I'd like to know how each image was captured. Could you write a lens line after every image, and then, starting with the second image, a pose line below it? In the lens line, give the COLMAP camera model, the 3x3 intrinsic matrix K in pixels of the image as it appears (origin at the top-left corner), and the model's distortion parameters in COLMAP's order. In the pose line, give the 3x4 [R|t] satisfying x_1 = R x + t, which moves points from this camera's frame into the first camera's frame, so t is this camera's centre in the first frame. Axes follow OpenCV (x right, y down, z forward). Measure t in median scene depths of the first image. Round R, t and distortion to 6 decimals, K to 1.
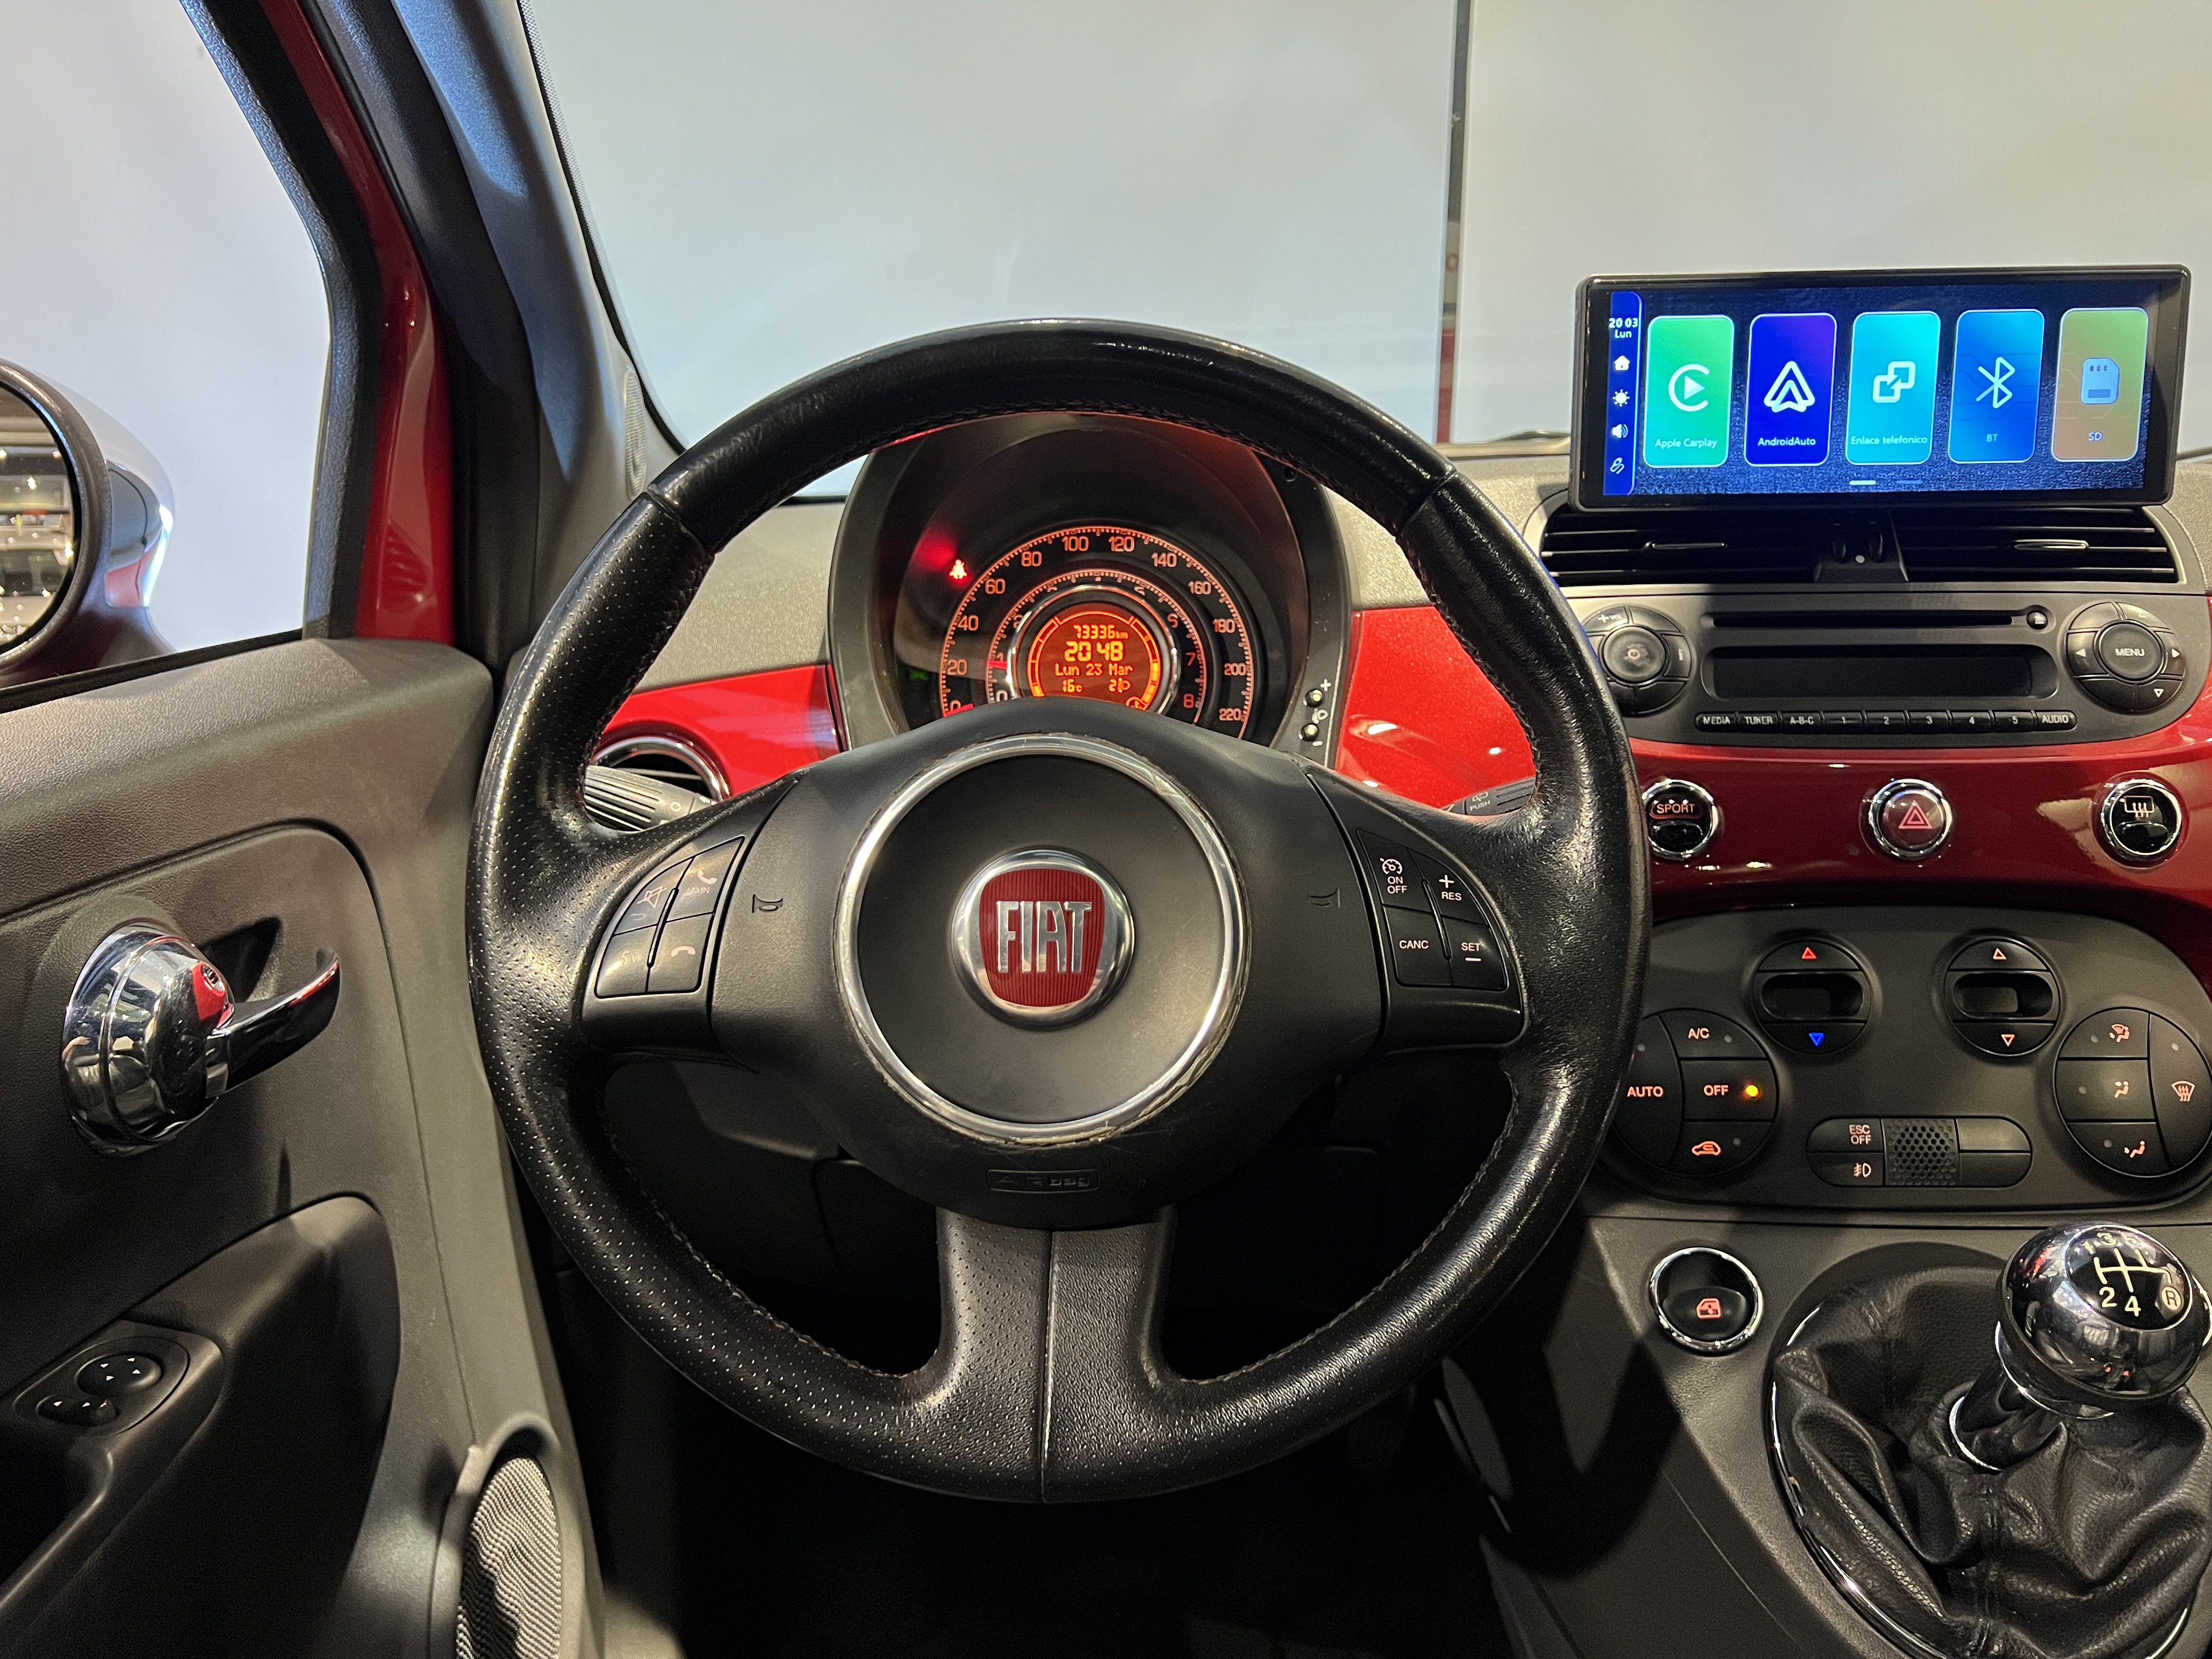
lens RADIAL K [[1671.1, 0, 1098.6], [0, 1671.1, 841.0], [0, 0, 1]] dist [0.055105, -0.074297]
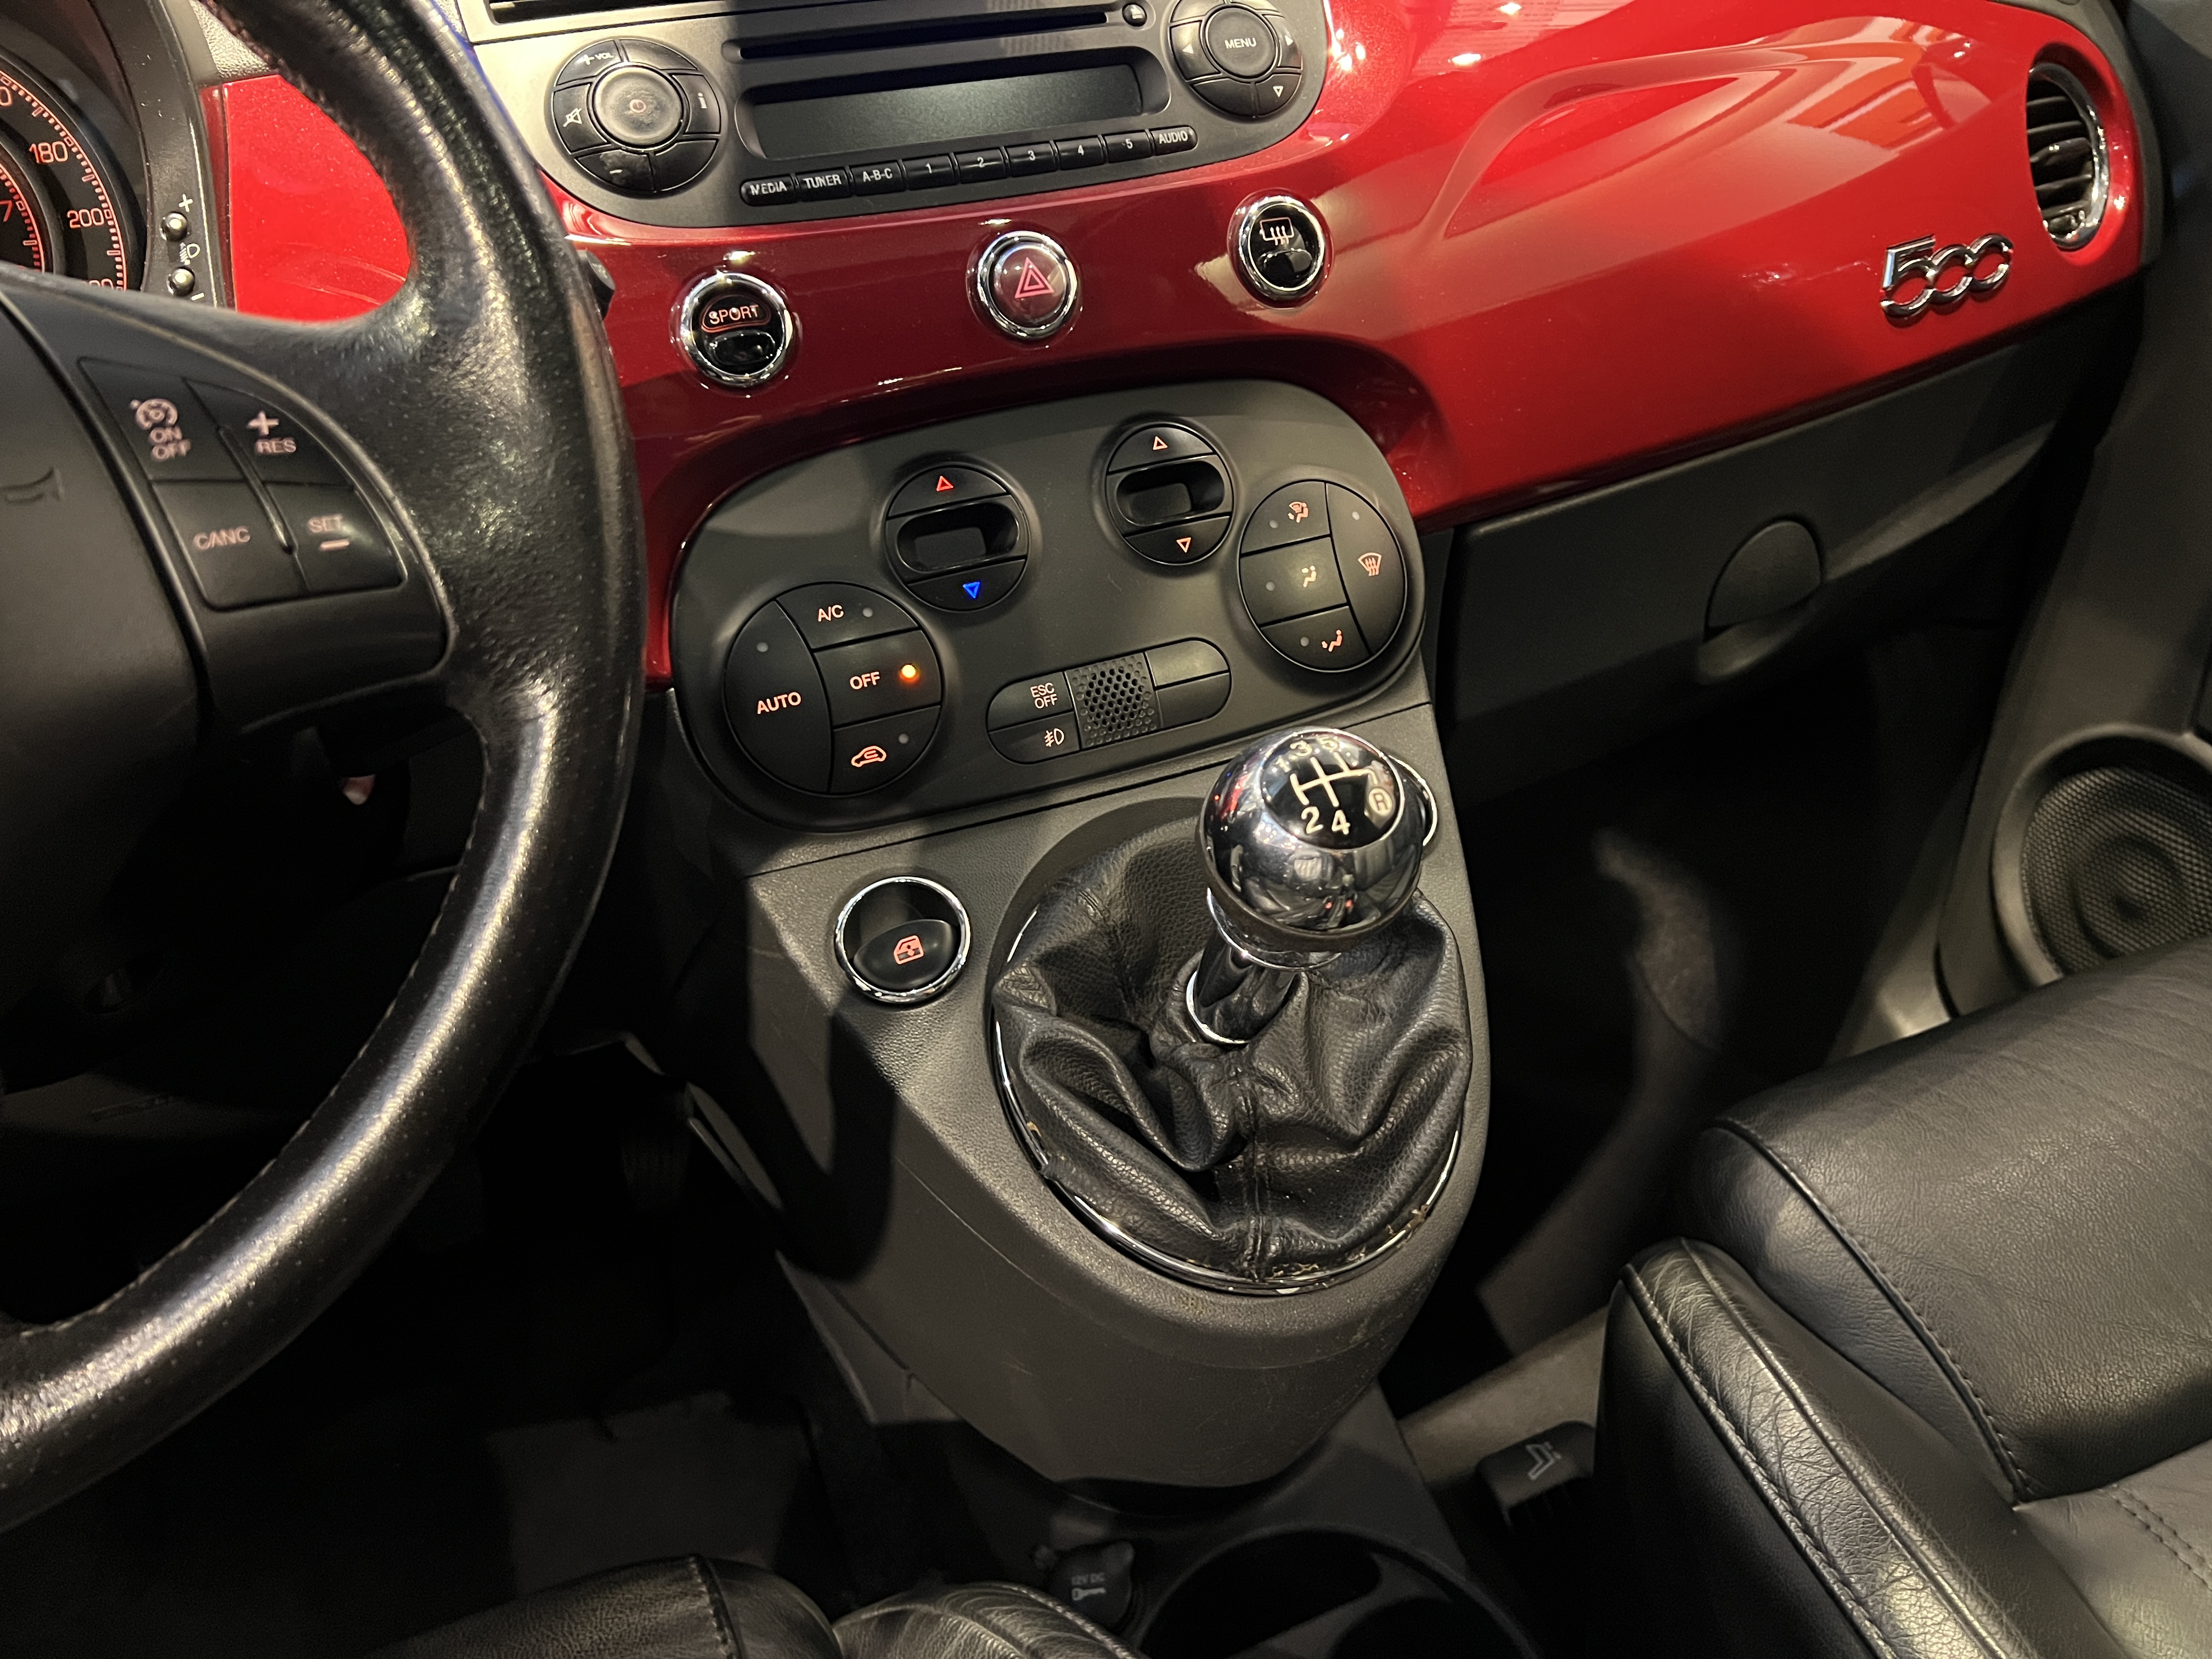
lens RADIAL K [[1671.1, 0, 1106.9], [0, 1671.1, 828.0], [0, 0, 1]] dist [0.055105, -0.074297]
pose [[0.899317, -0.250063, 0.358744, 0.165394], [0.179268, 0.959085, 0.219134, 0.061336], [-0.398863, -0.132760, 0.907350, 0.235975]]
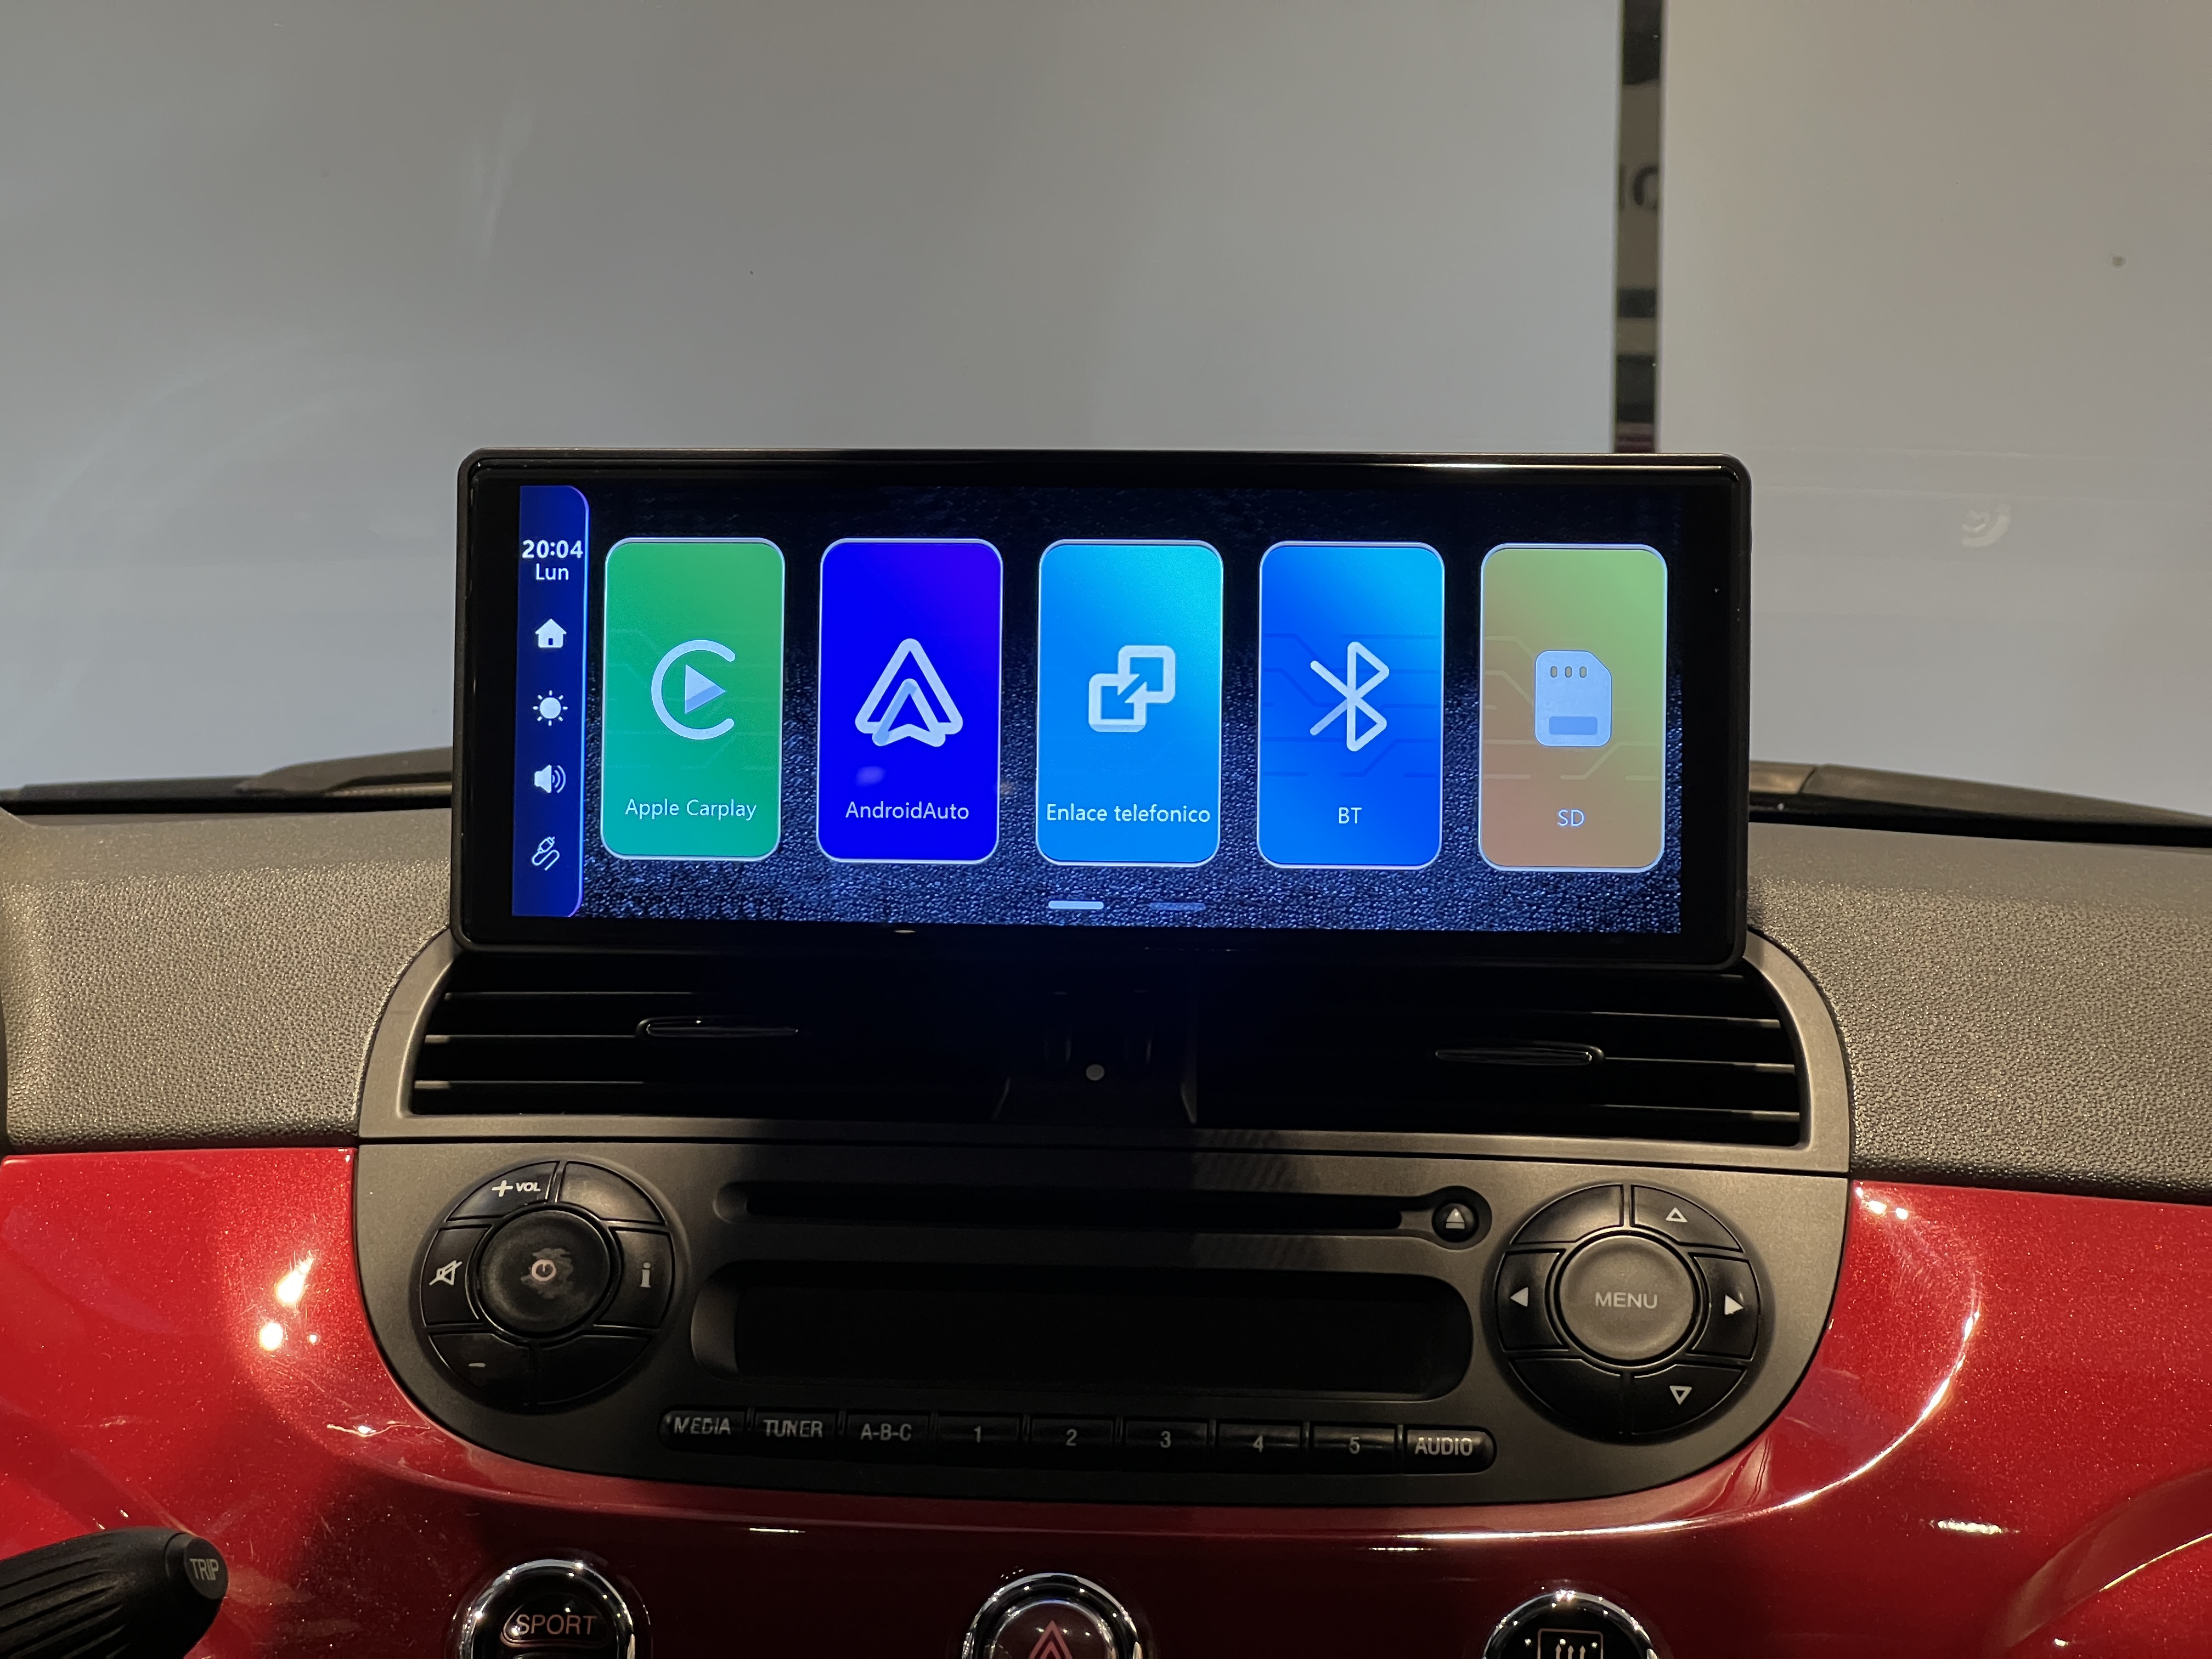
lens RADIAL K [[5049.3, 0, 1030.3], [0, 5049.3, 796.7], [0, 0, 1]] dist [0.089507, 0.000000]
pose [[0.997859, 0.021816, -0.061649, 0.530080], [-0.032826, 0.982441, -0.183662, 0.007116], [0.056560, 0.185293, 0.981054, -0.331040]]
